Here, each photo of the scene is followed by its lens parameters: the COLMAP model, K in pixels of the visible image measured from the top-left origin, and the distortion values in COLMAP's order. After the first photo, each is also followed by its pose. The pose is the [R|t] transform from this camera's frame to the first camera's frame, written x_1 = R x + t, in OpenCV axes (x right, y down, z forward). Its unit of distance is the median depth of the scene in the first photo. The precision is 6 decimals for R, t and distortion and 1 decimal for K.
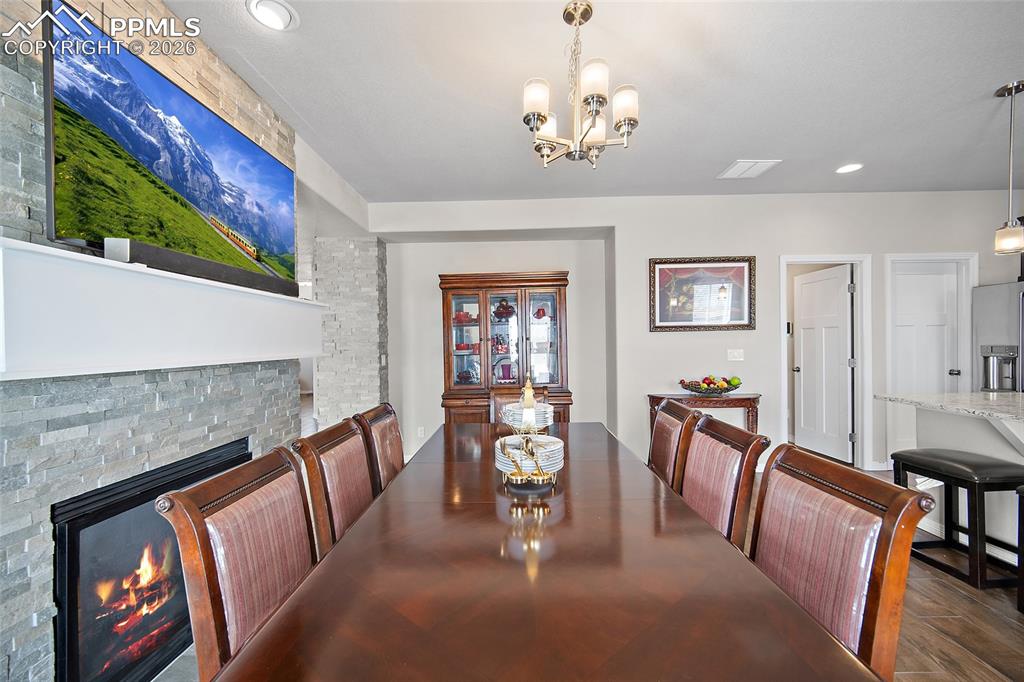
lens RADIAL K [[411.5, 0, 513.8], [0, 411.5, 346.8], [0, 0, 1]] dist [-0.003528, 0.001647]
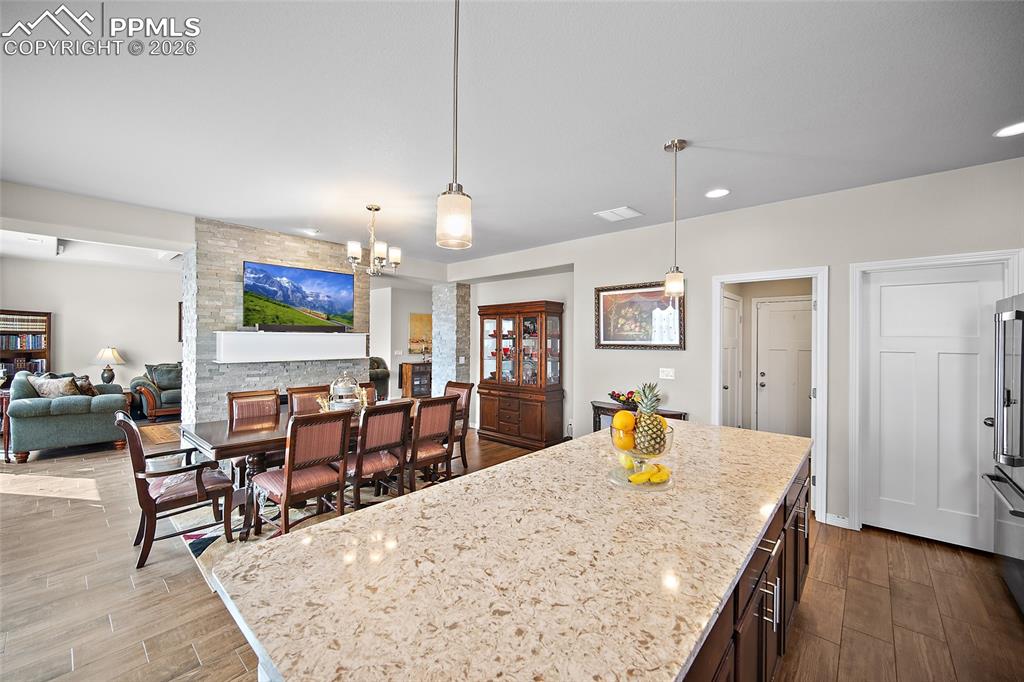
lens RADIAL K [[411.5, 0, 534.4], [0, 411.5, 334.7], [0, 0, 1]] dist [-0.003528, 0.001647]
pose [[0.766954, 0.016867, -0.641481, 0.964195], [-0.014157, 0.999856, 0.009363, -0.086023], [0.641546, 0.001901, 0.767082, -0.032793]]
